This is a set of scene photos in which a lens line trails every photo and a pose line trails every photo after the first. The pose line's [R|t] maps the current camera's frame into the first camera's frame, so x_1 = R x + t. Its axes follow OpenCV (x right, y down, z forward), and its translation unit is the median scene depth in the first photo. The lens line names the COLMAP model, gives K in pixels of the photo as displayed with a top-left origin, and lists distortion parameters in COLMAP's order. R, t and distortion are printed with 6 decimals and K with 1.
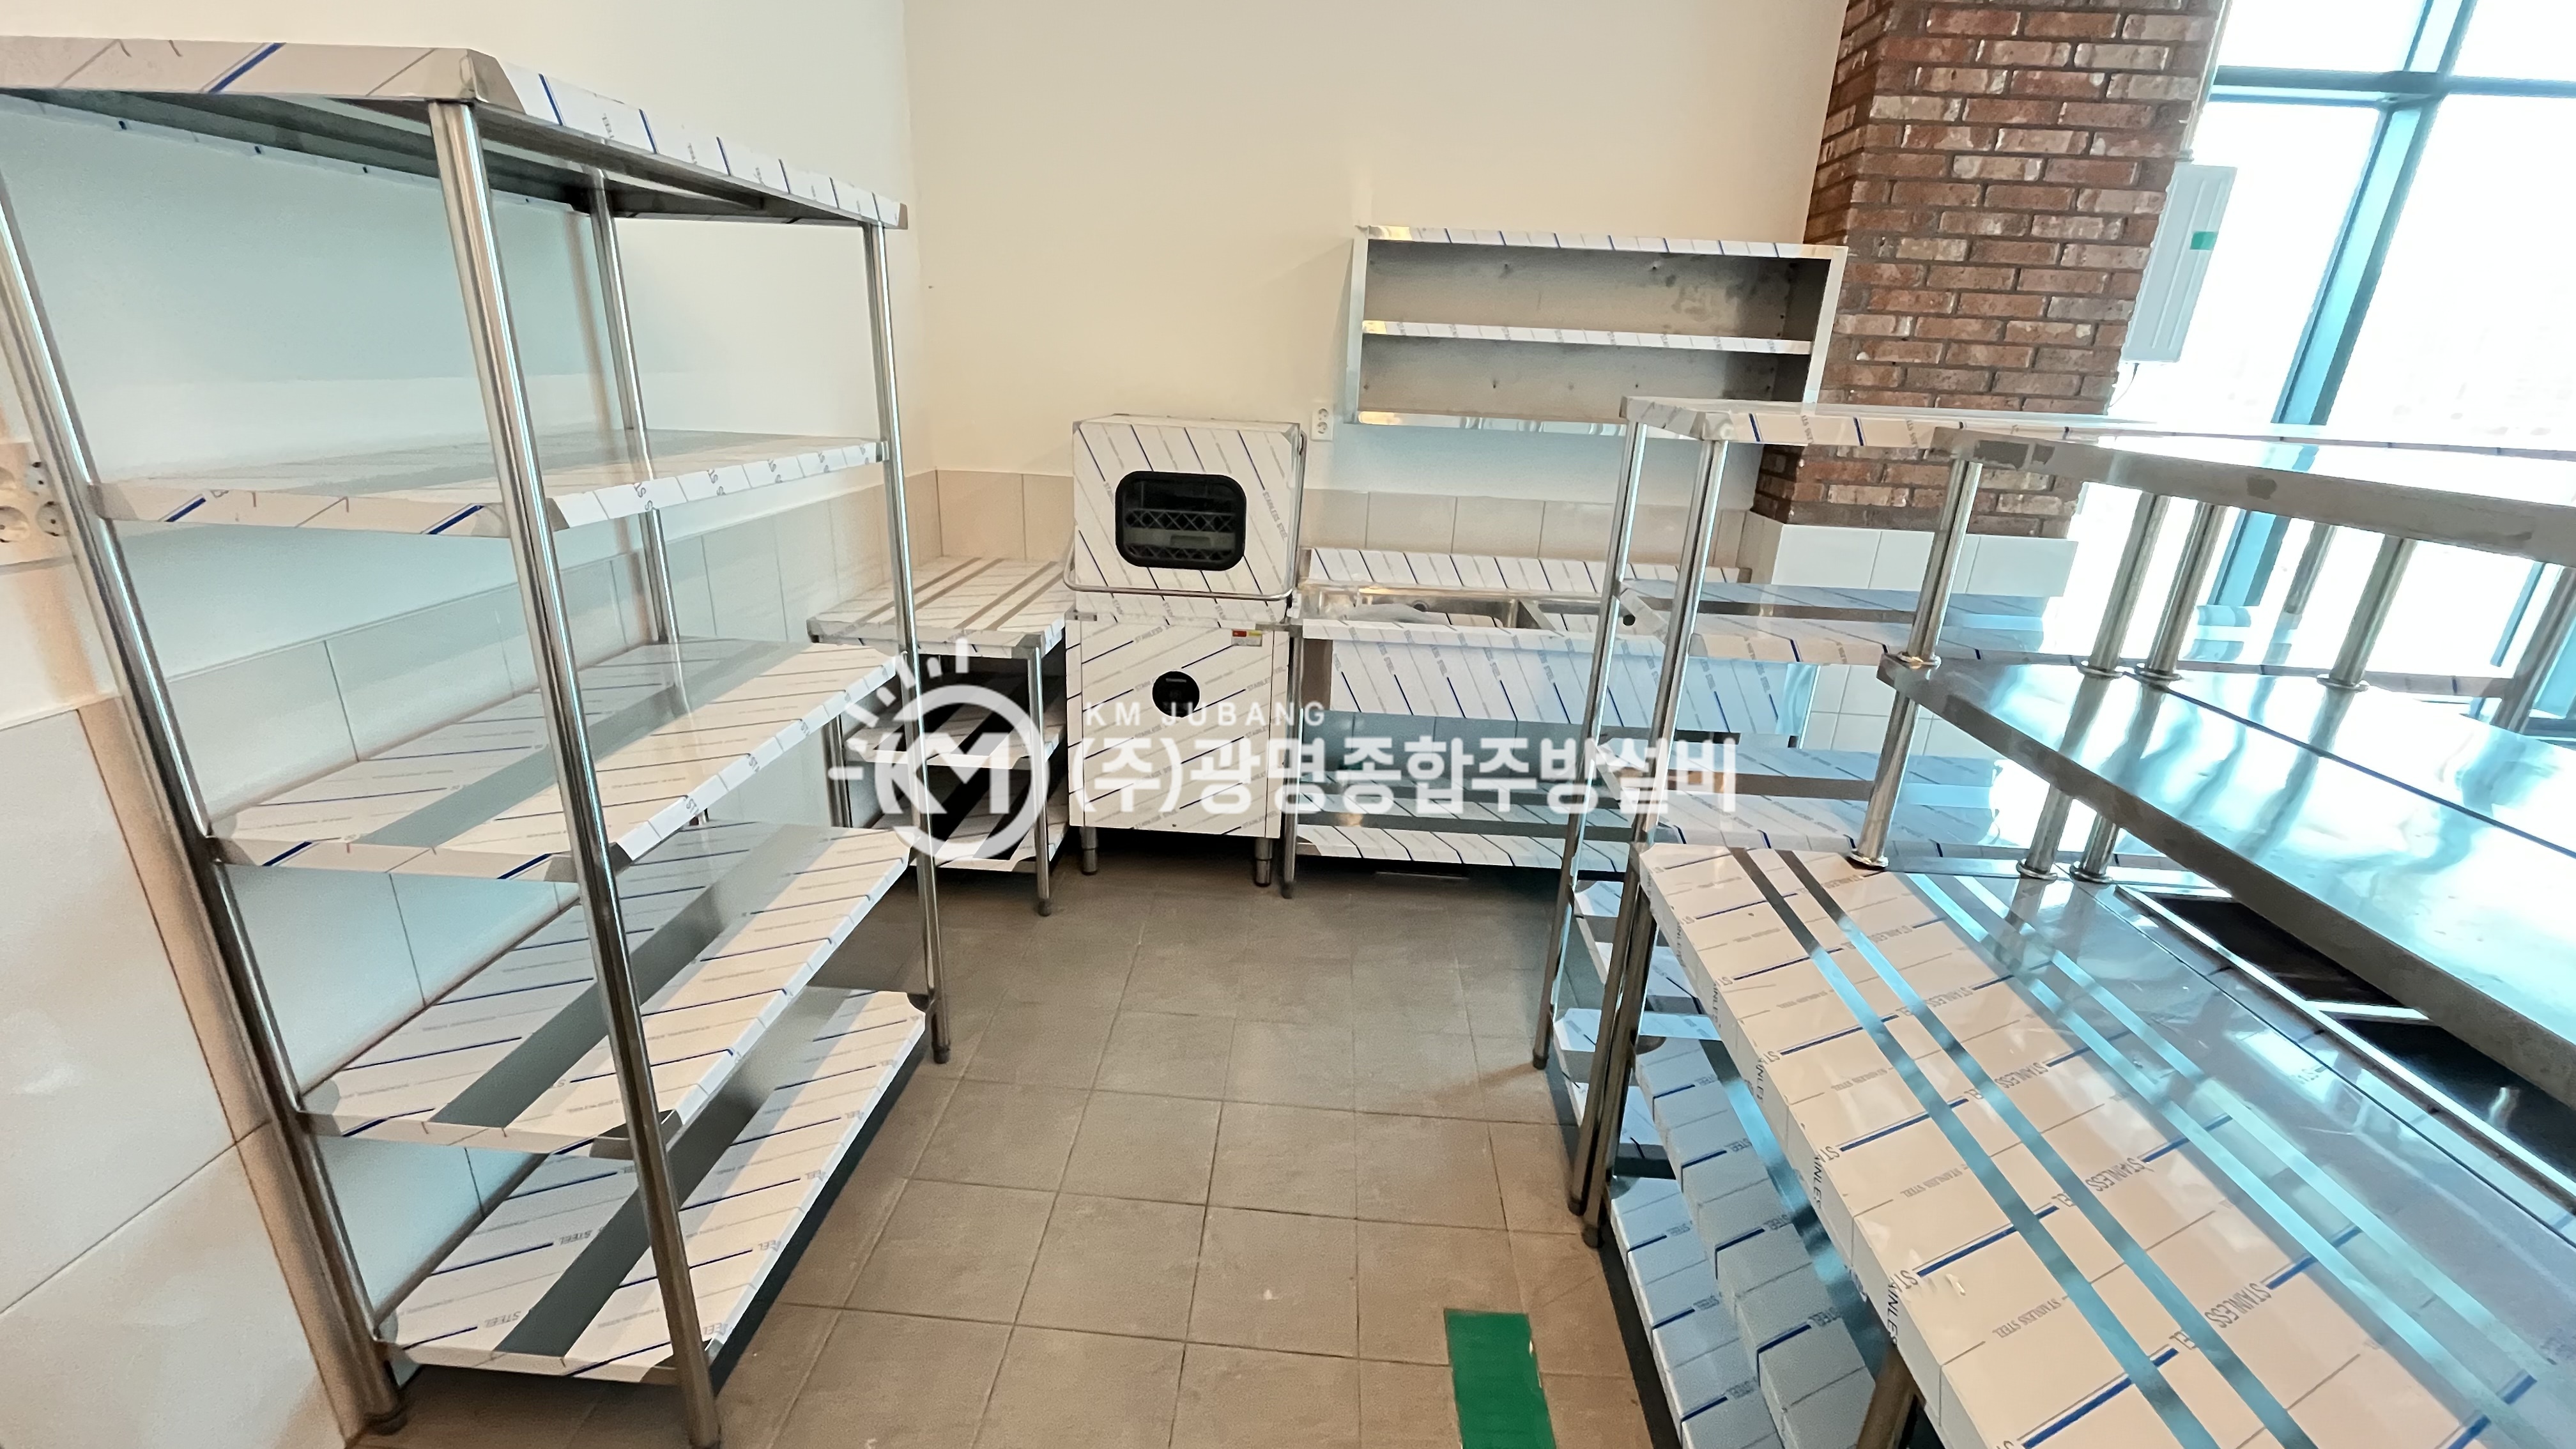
lens RADIAL K [[1038.6, 0, 1288.5], [0, 1038.6, 725.7], [0, 0, 1]] dist [-0.005883, 0.000691]
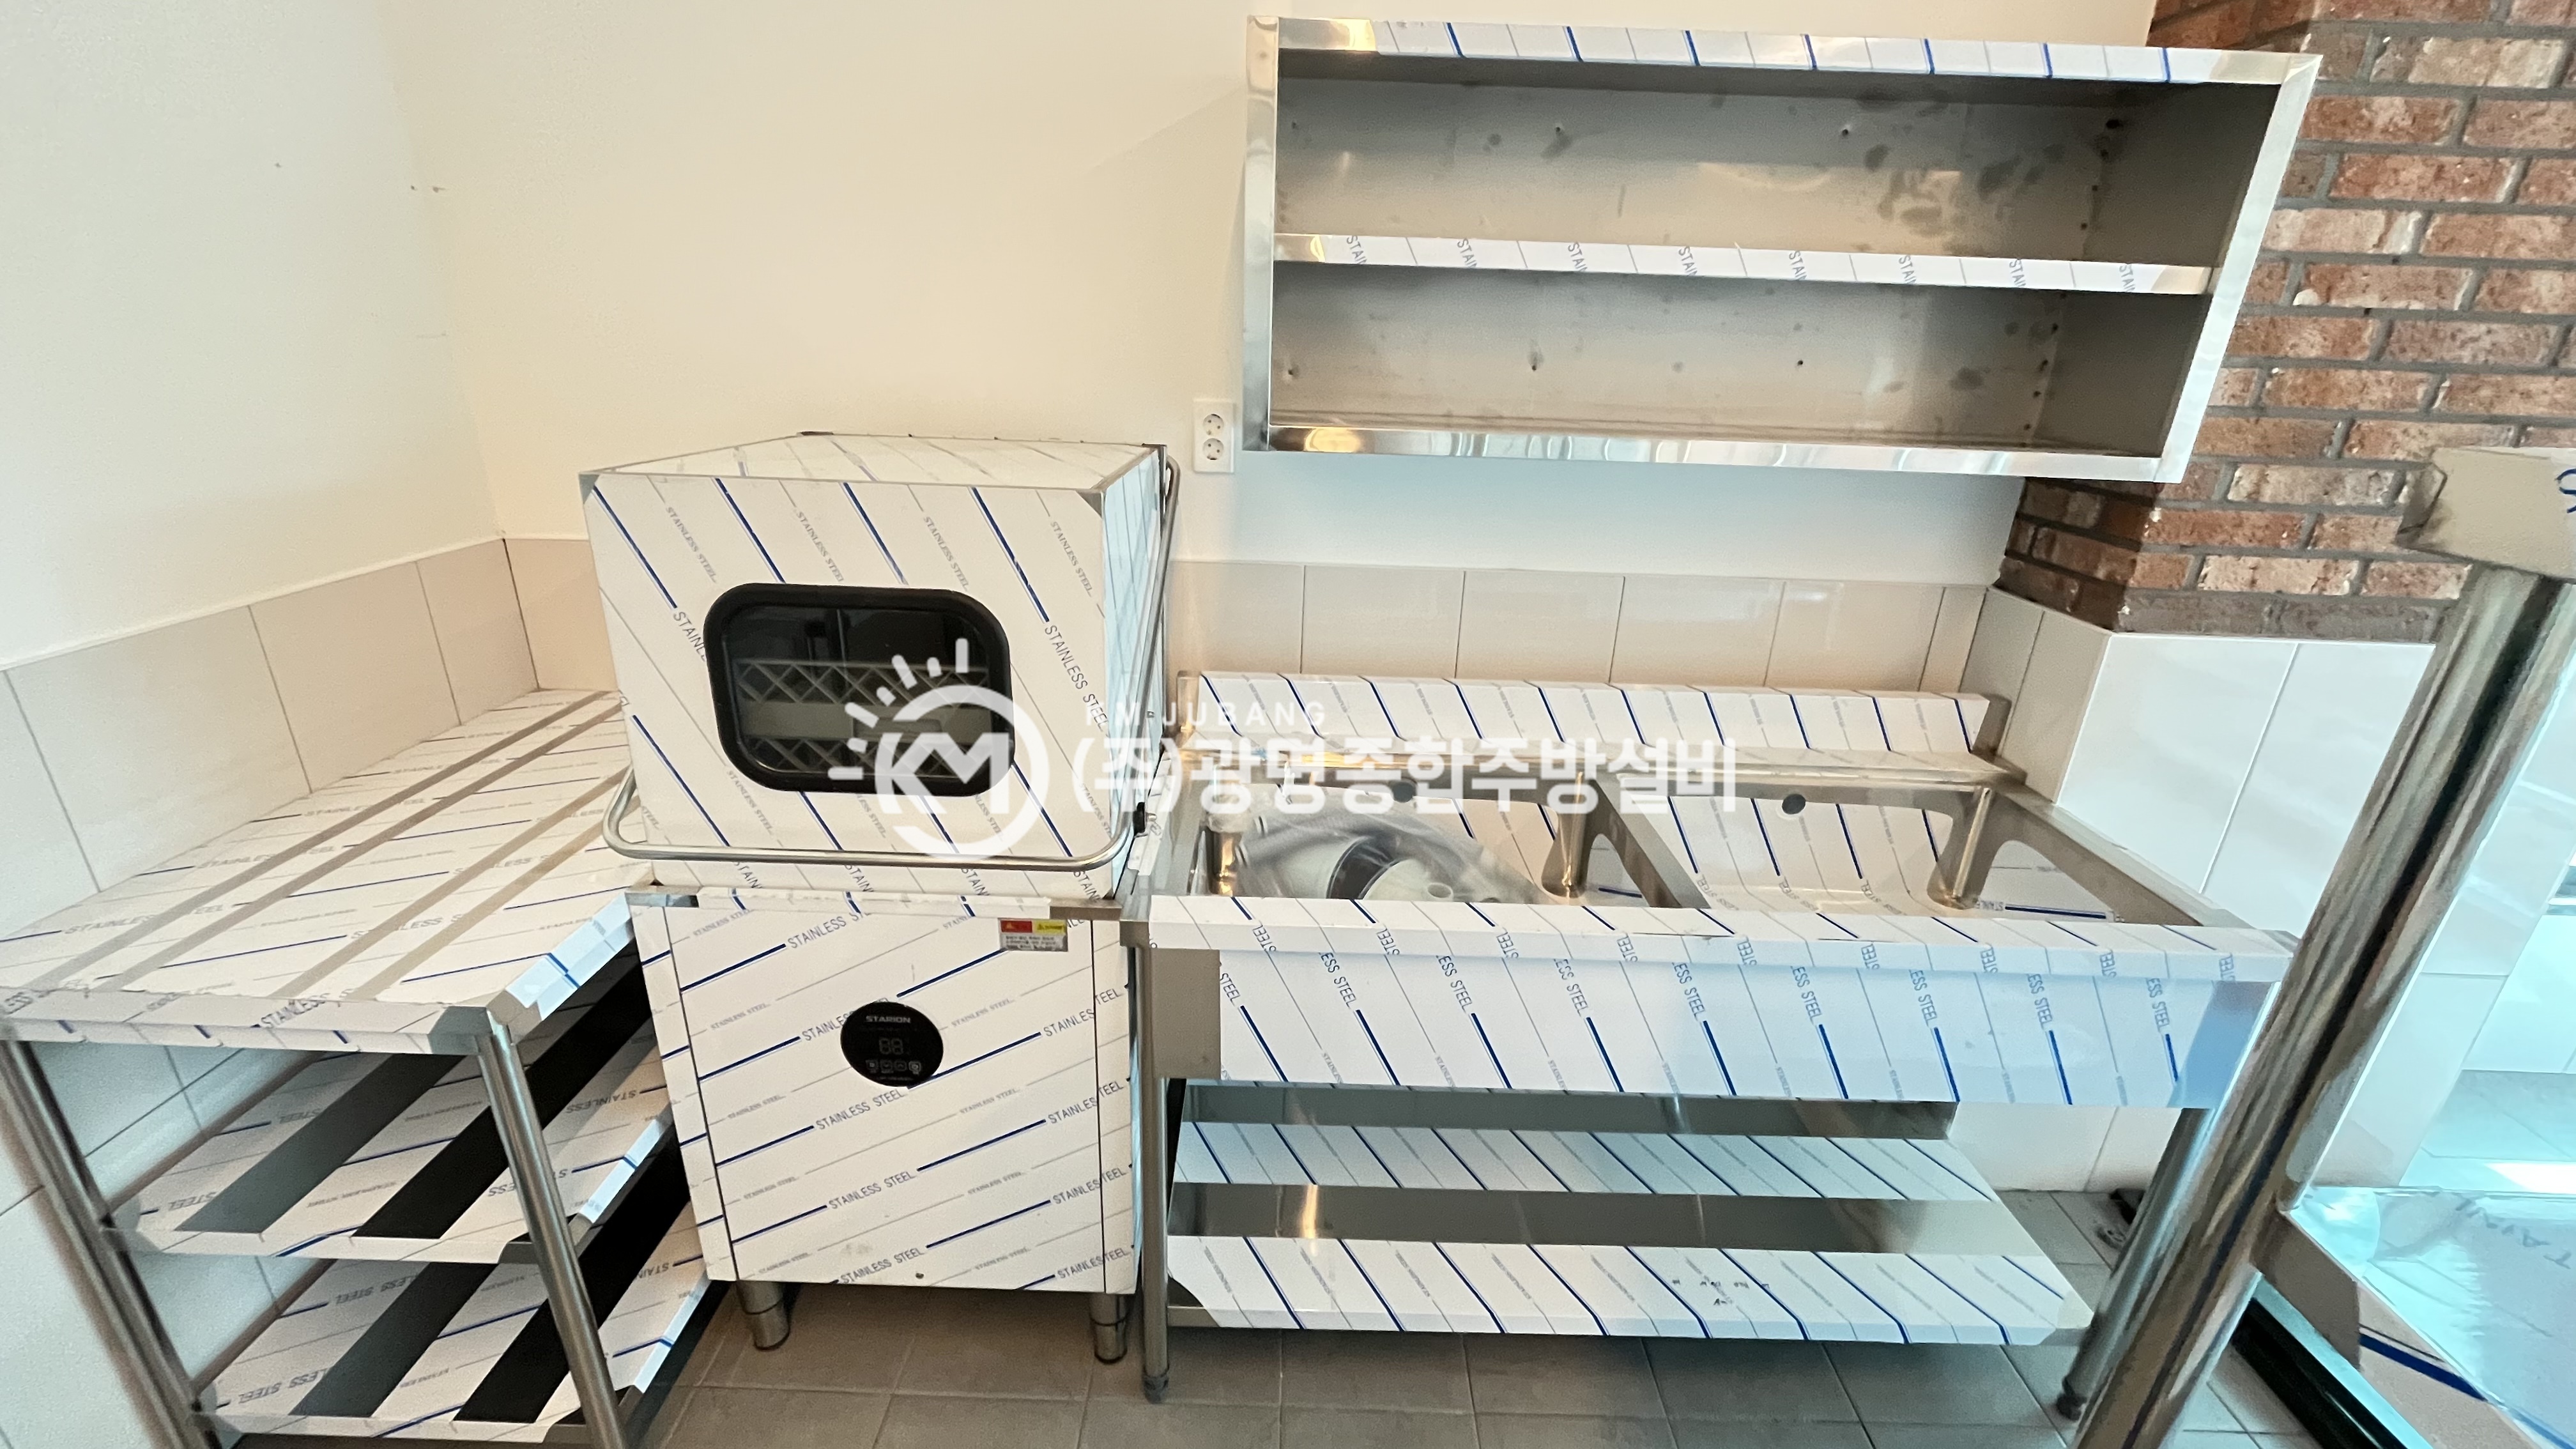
lens RADIAL K [[1038.6, 0, 1283.5], [0, 1038.6, 726.0], [0, 0, 1]] dist [-0.005883, 0.000691]
pose [[0.999259, -0.024254, 0.029890, 0.057022], [0.023536, 0.999432, 0.024115, -0.180810], [-0.030458, -0.023394, 0.999262, 0.532382]]
